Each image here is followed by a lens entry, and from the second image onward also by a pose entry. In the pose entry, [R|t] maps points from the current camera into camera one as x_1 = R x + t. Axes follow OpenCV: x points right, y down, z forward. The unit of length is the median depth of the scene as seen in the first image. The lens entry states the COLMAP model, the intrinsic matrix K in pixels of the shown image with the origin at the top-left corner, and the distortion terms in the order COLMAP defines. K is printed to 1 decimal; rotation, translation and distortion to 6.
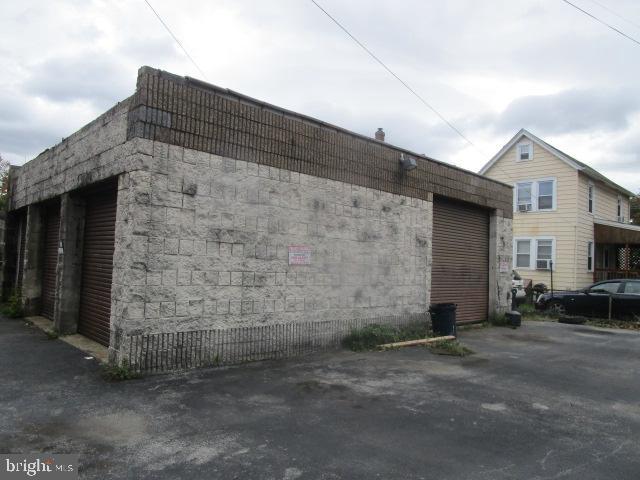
lens RADIAL K [[449.0, 0, 320.0], [0, 449.0, 240.0], [0, 0, 1]] dist [-0.023724, -0.001573]
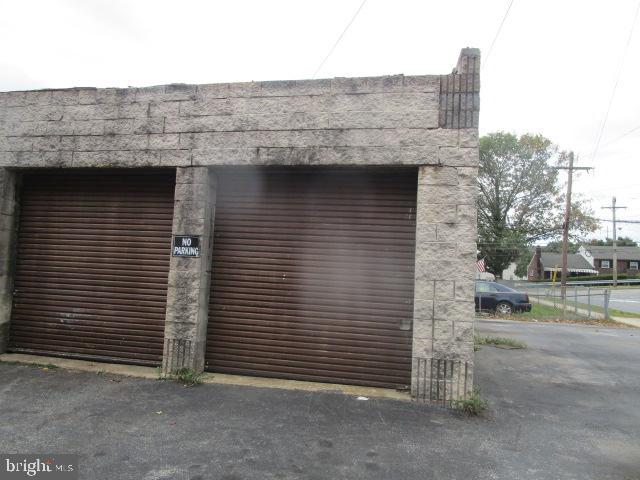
lens RADIAL K [[449.0, 0, 320.0], [0, 449.0, 240.0], [0, 0, 1]] dist [-0.023724, -0.001573]
pose [[0.808753, 0.049303, 0.586078, -1.080366], [-0.045831, 0.998733, -0.020774, 0.015607], [-0.586359, -0.010059, 0.809989, 0.449303]]
